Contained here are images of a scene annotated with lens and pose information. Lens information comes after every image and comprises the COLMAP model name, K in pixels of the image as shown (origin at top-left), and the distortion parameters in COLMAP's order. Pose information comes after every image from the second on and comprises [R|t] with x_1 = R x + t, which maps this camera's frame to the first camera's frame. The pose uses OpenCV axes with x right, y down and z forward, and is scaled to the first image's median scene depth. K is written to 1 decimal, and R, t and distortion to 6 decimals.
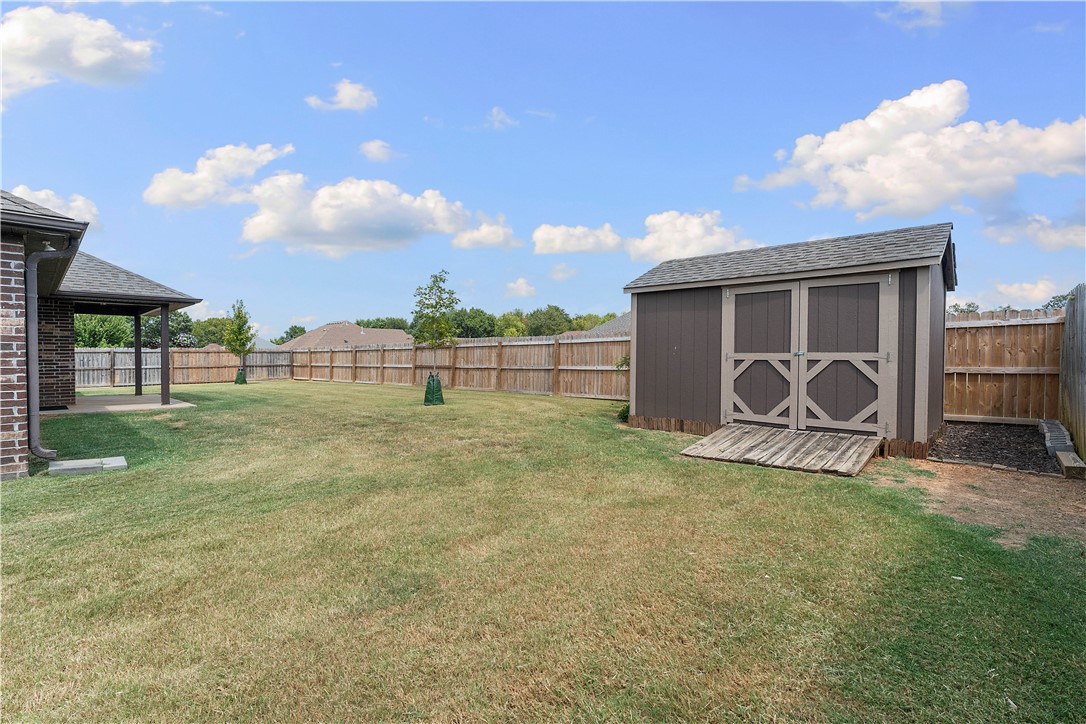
lens RADIAL K [[524.9, 0, 541.1], [0, 524.9, 361.7], [0, 0, 1]] dist [-0.002473, -0.000074]
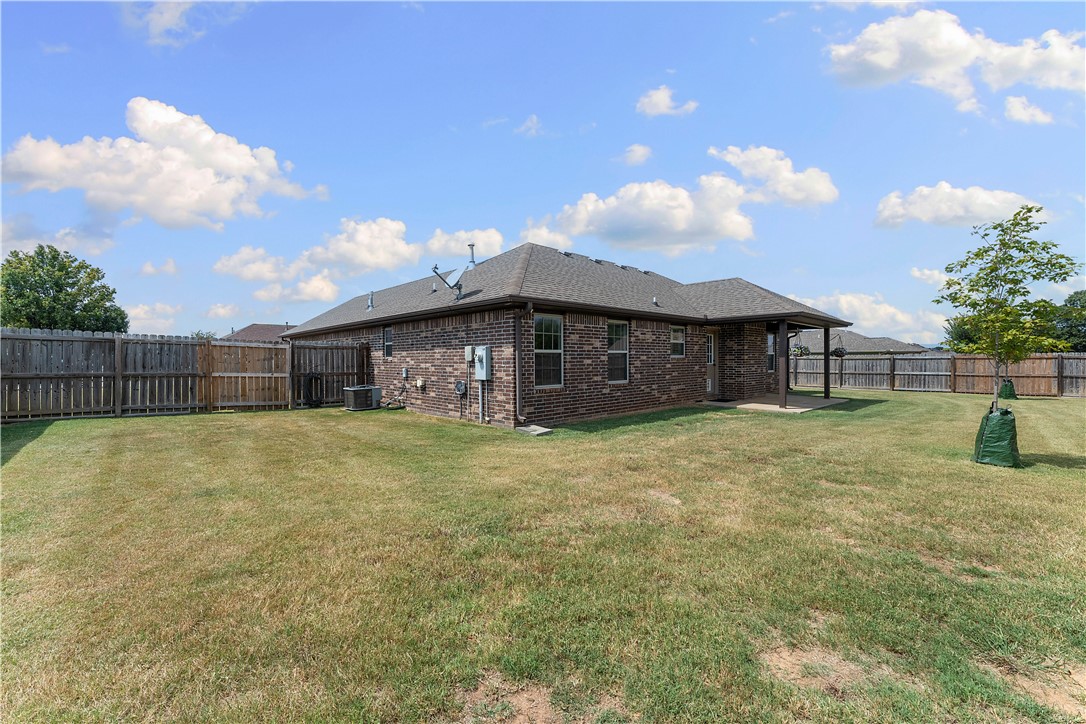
lens RADIAL K [[430.0, 0, 543.6], [0, 430.0, 352.7], [0, 0, 1]] dist [-0.000670, -0.000106]
pose [[-0.112390, -0.008426, -0.993629, 0.382951], [-0.012012, 0.999903, -0.007120, -0.035382], [0.993592, 0.011135, -0.112480, 0.814702]]
